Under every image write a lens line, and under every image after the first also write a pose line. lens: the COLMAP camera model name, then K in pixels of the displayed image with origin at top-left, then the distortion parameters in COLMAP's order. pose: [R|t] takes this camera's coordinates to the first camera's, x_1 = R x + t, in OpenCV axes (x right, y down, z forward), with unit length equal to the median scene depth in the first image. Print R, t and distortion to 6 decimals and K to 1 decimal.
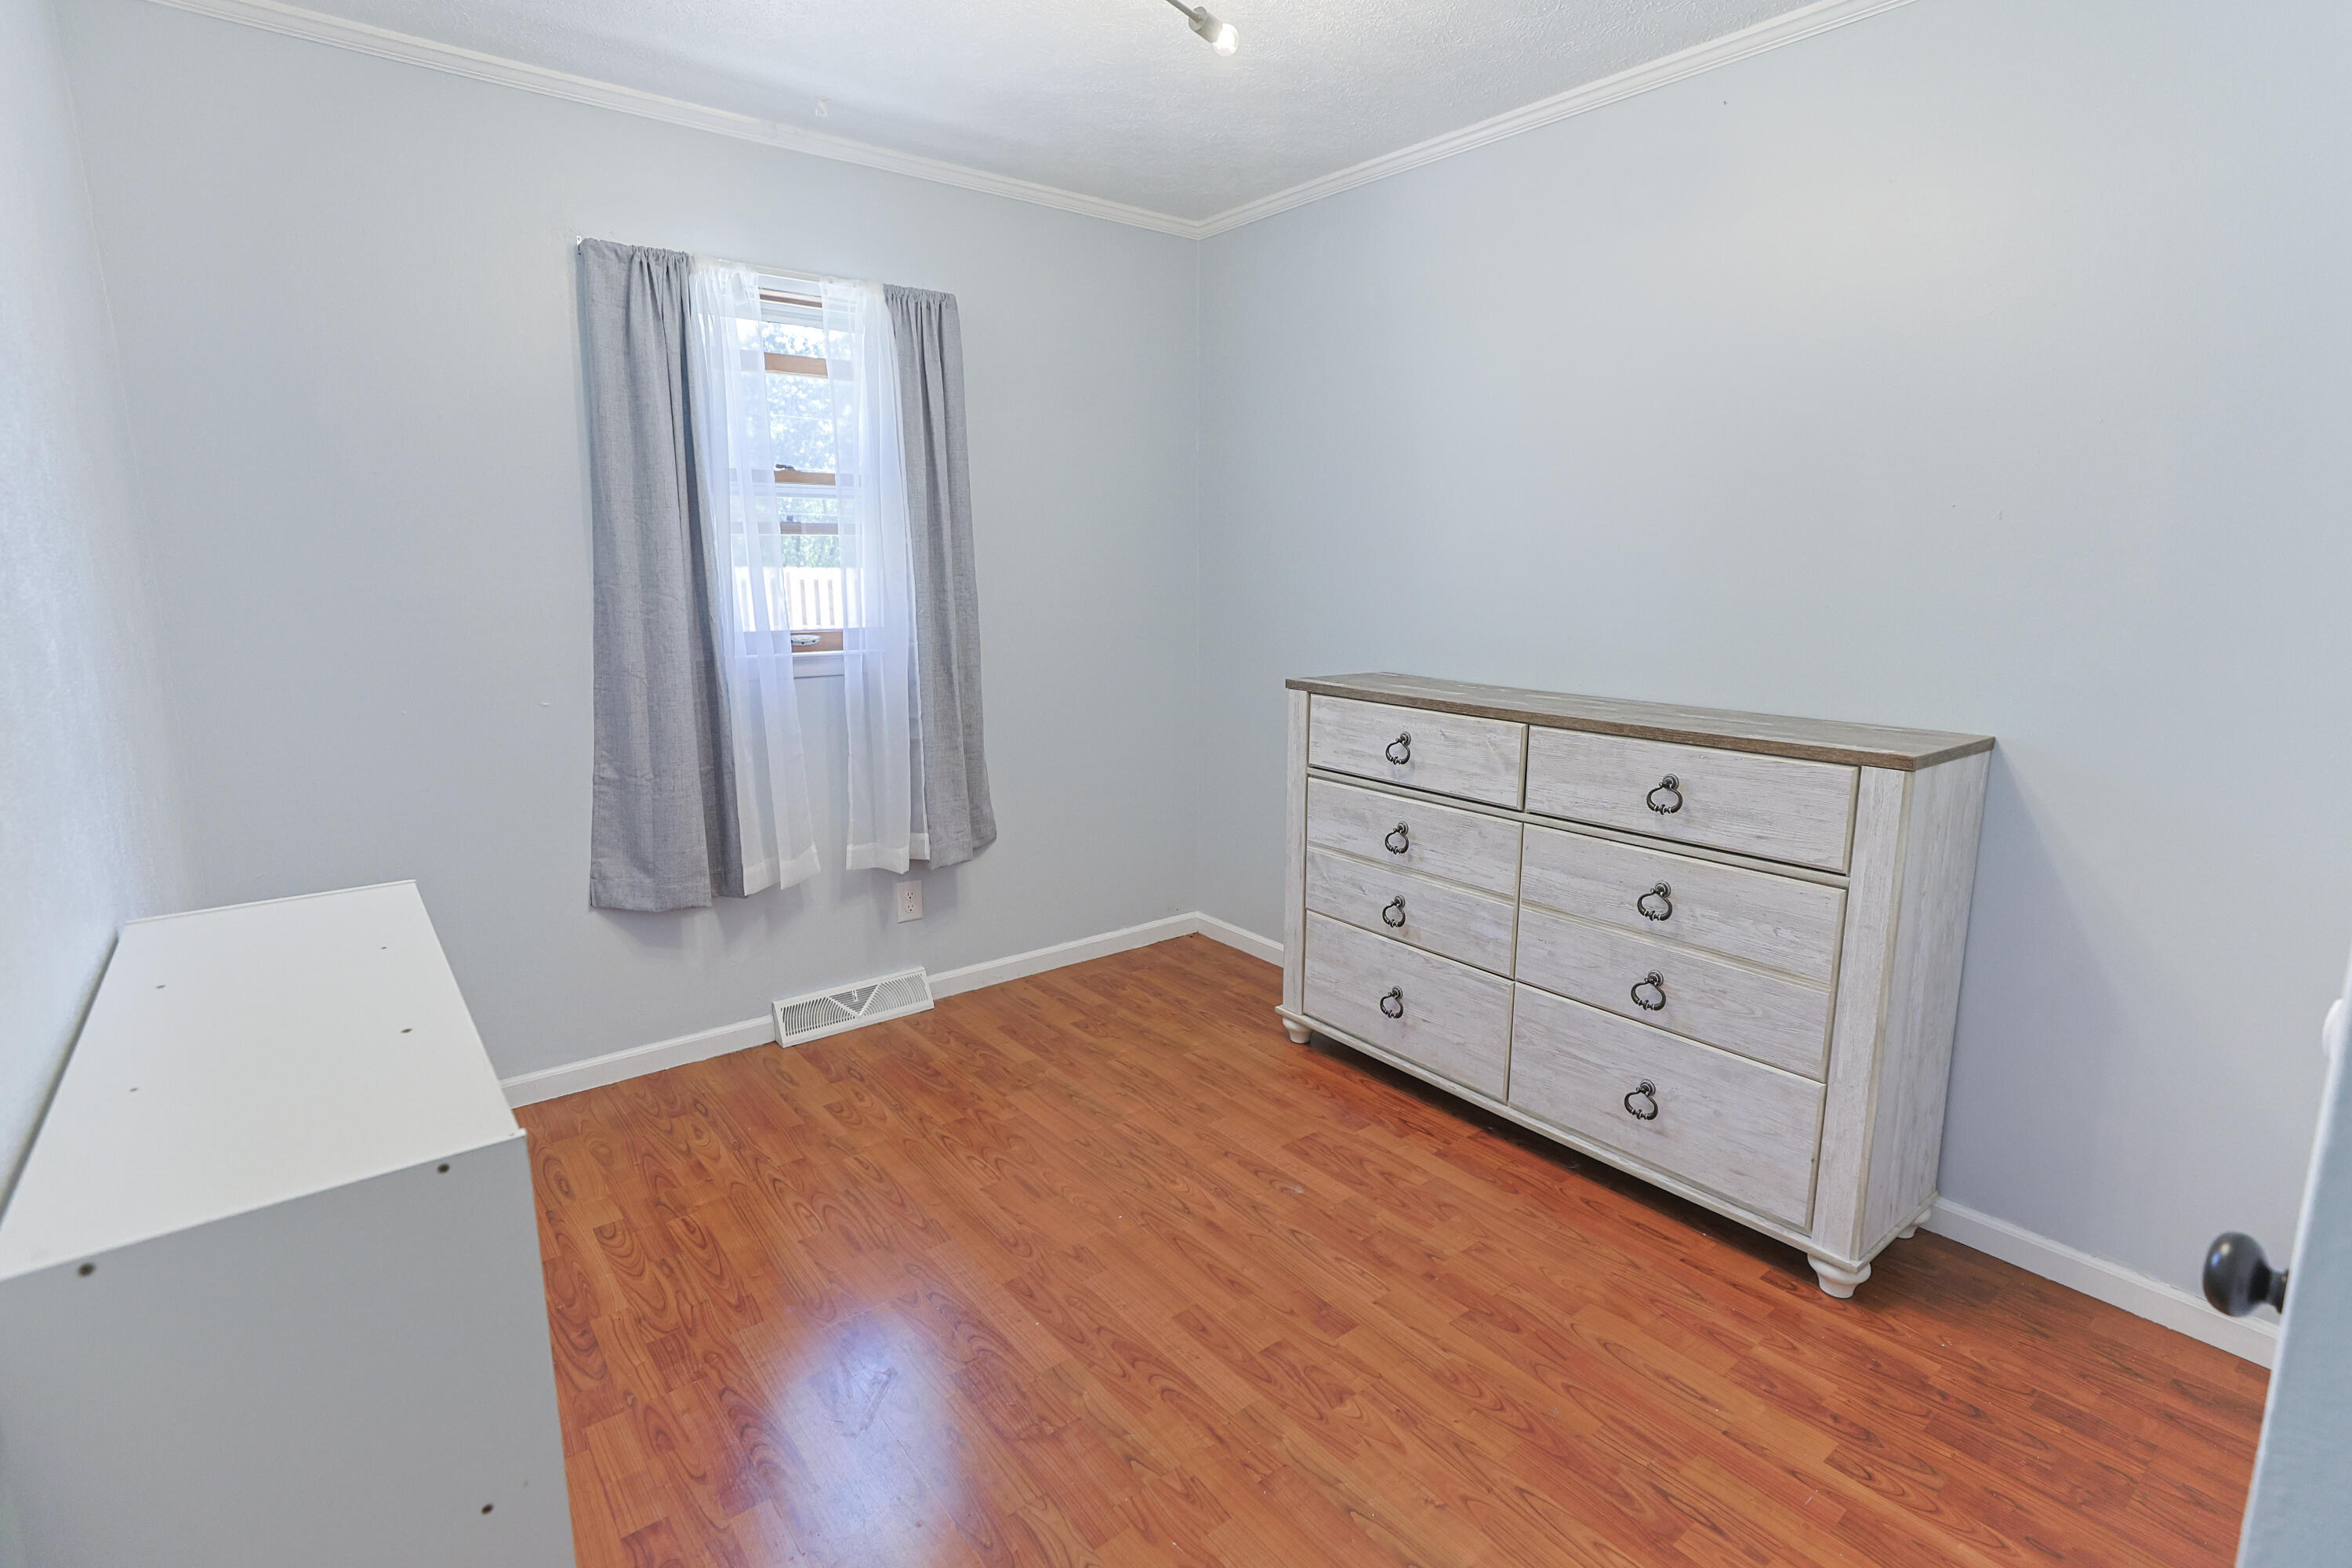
lens RADIAL K [[1131.6, 0, 1194.4], [0, 1131.6, 774.5], [0, 0, 1]] dist [-0.014985, 0.007580]
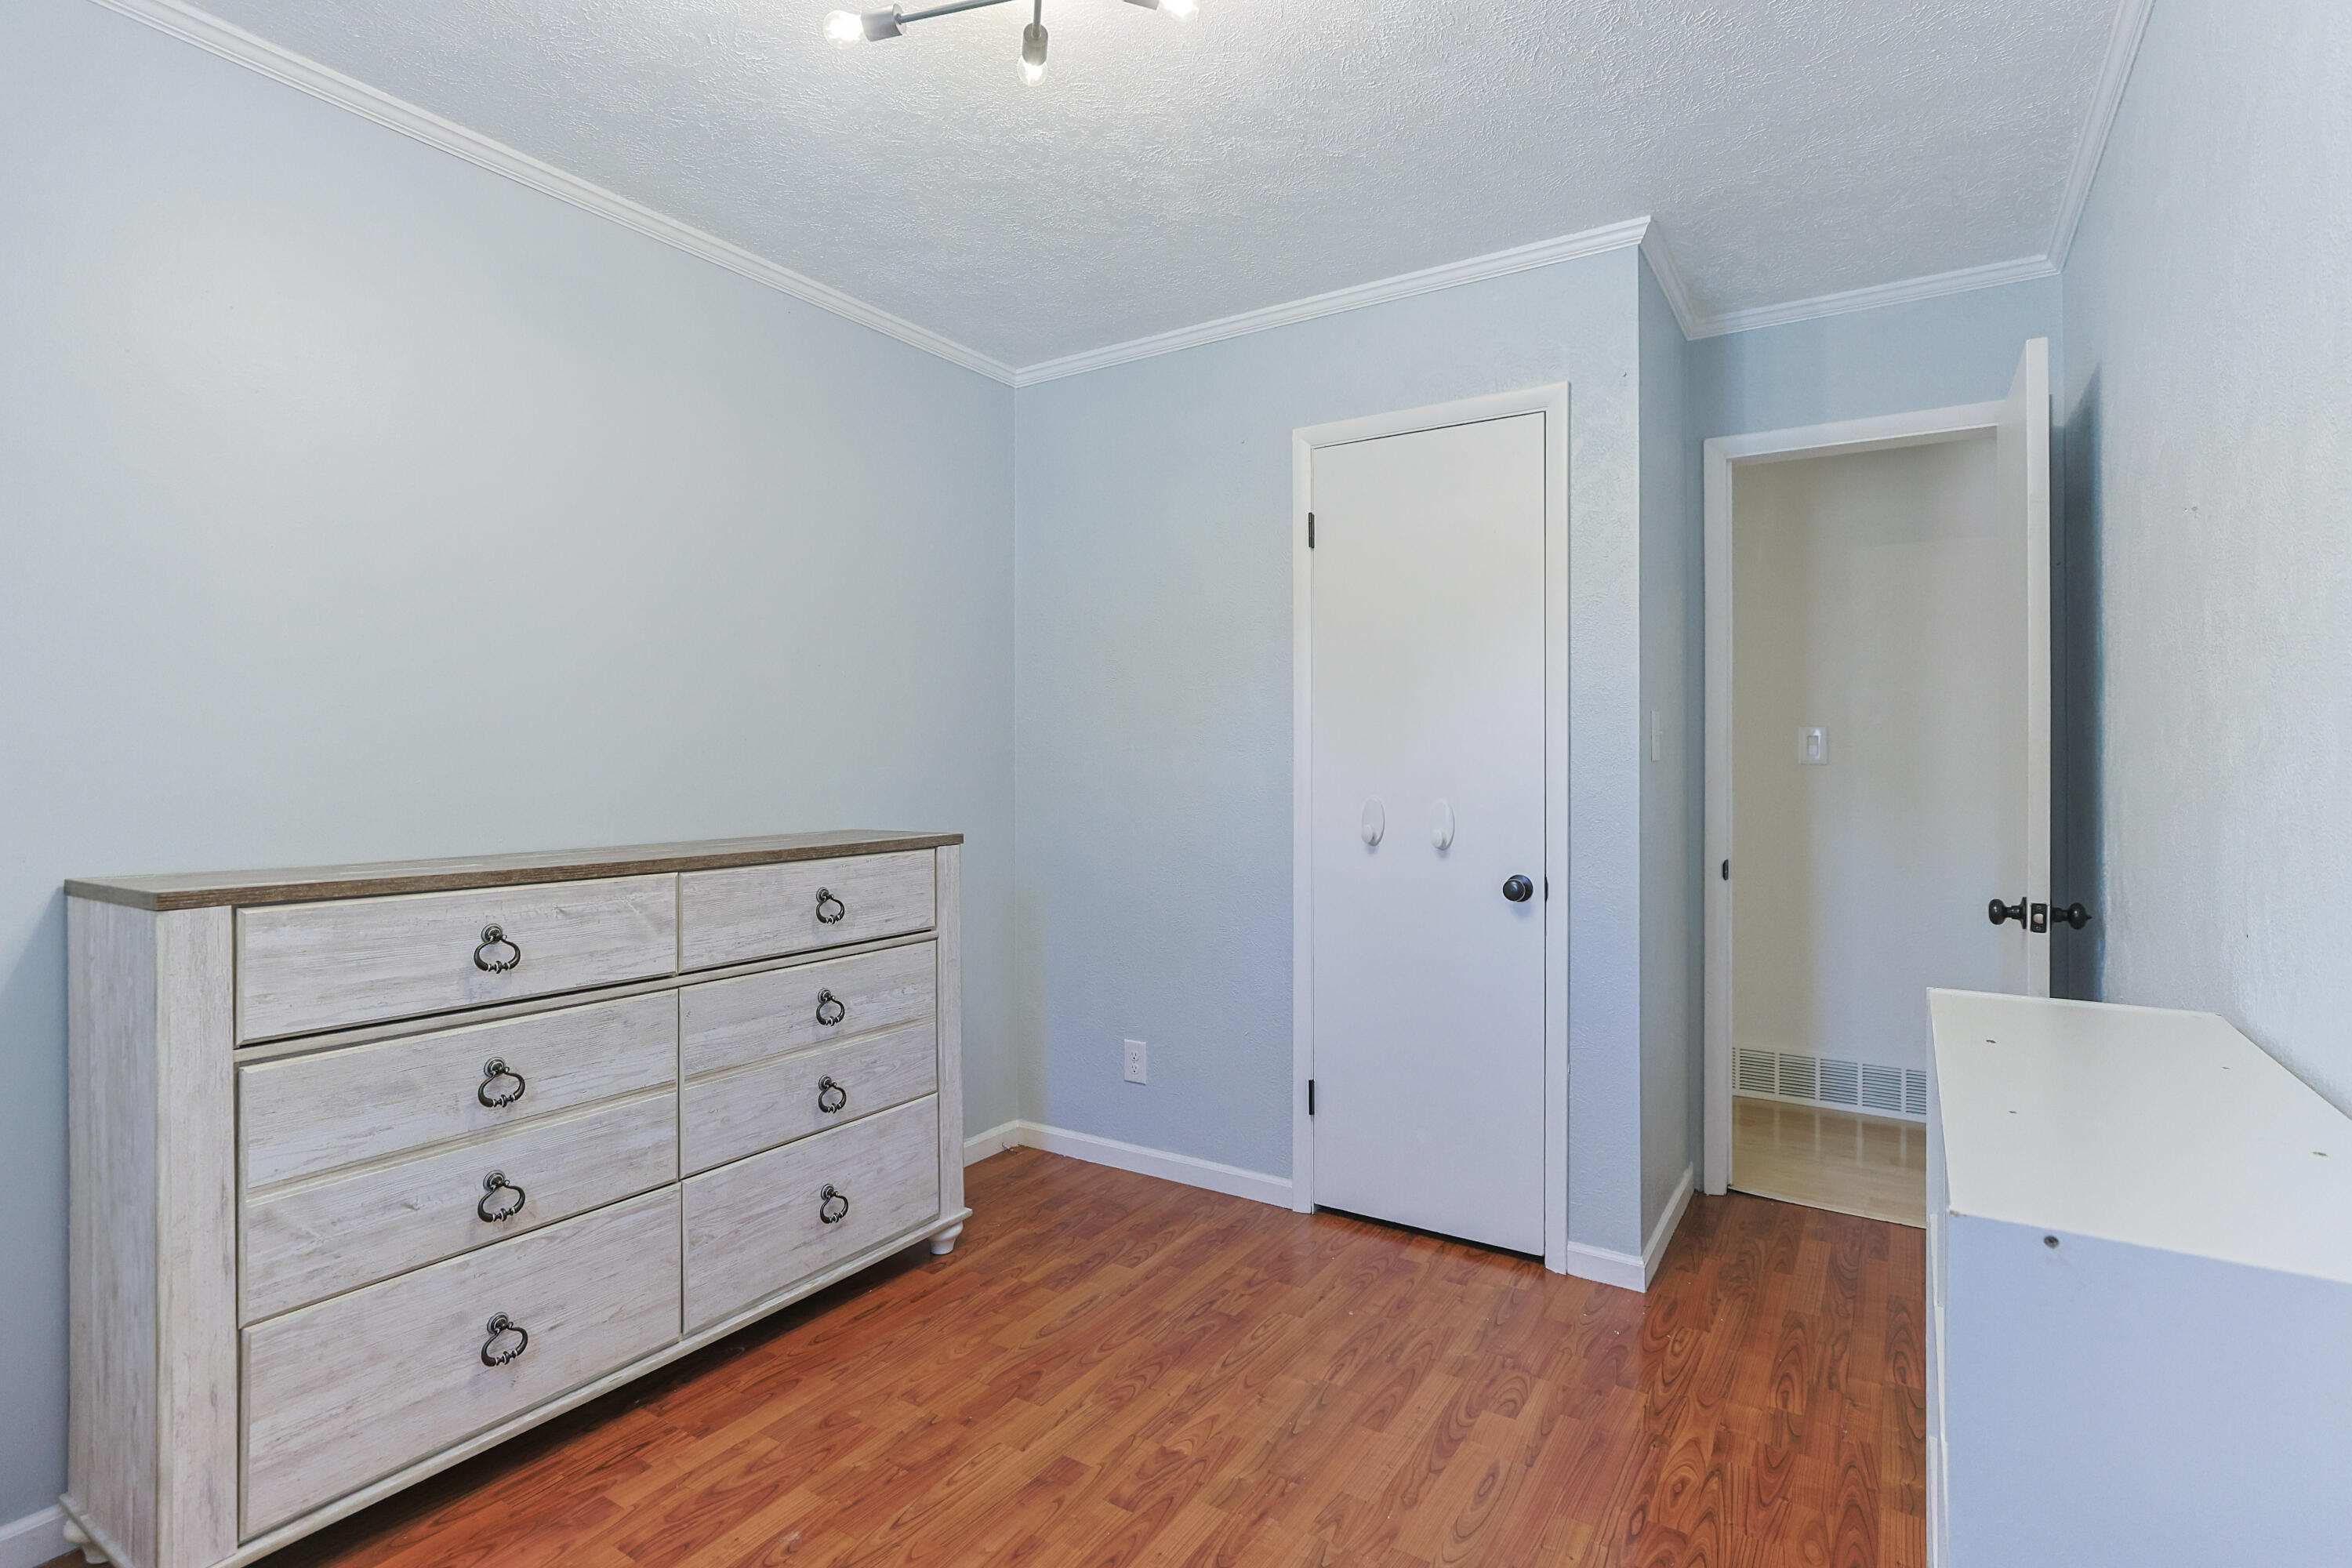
lens RADIAL K [[1131.6, 0, 1192.2], [0, 1131.6, 768.7], [0, 0, 1]] dist [-0.014985, 0.007580]
pose [[-0.322026, -0.009674, 0.946681, -0.656757], [0.174893, 0.982129, 0.069528, -0.114505], [-0.930436, 0.187958, -0.314579, 0.894221]]
